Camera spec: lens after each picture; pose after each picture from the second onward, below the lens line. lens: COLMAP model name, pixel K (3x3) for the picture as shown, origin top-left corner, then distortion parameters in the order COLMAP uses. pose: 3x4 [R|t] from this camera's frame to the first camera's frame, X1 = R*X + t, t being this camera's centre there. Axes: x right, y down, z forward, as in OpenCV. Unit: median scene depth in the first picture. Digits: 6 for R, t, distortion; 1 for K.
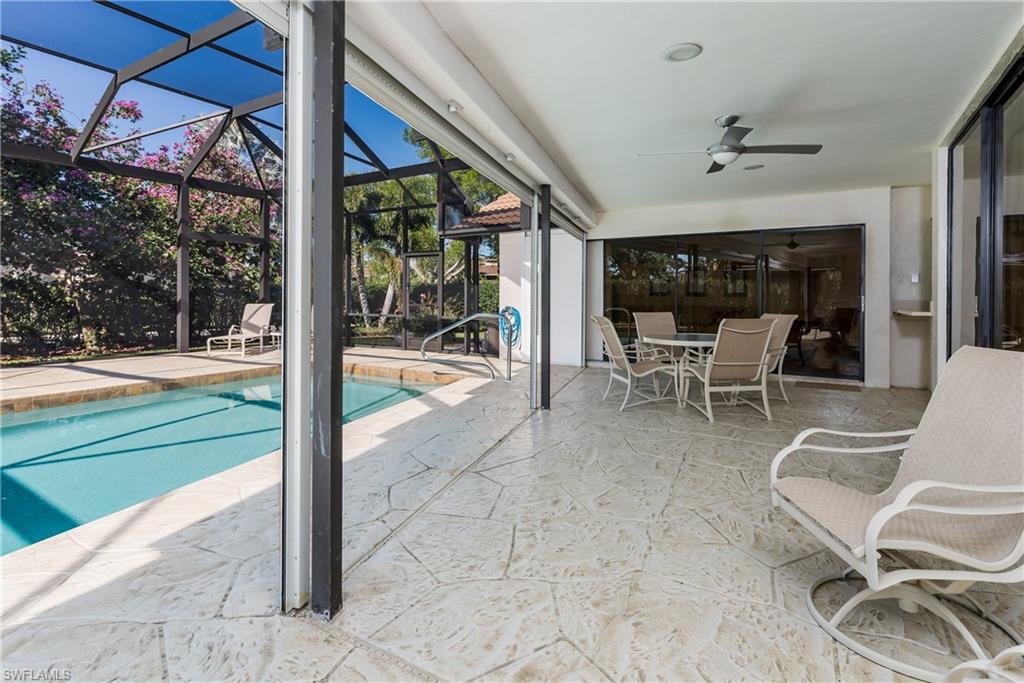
lens RADIAL K [[488.9, 0, 511.3], [0, 488.9, 296.9], [0, 0, 1]] dist [0.000534, 0.000273]
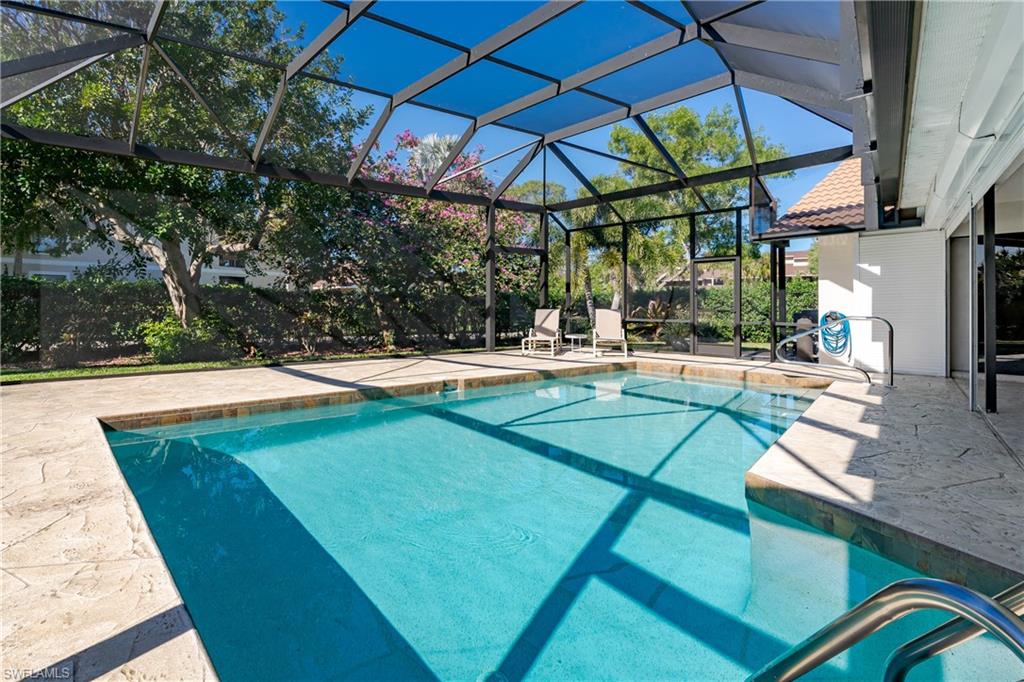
lens RADIAL K [[520.0, 0, 510.0], [0, 520.0, 307.9], [0, 0, 1]] dist [0.002496, 0.000435]
pose [[0.935277, -0.002450, -0.353907, -0.221411], [0.004784, 0.999972, 0.005720, 0.004033], [0.353883, -0.007042, 0.935263, -0.158423]]
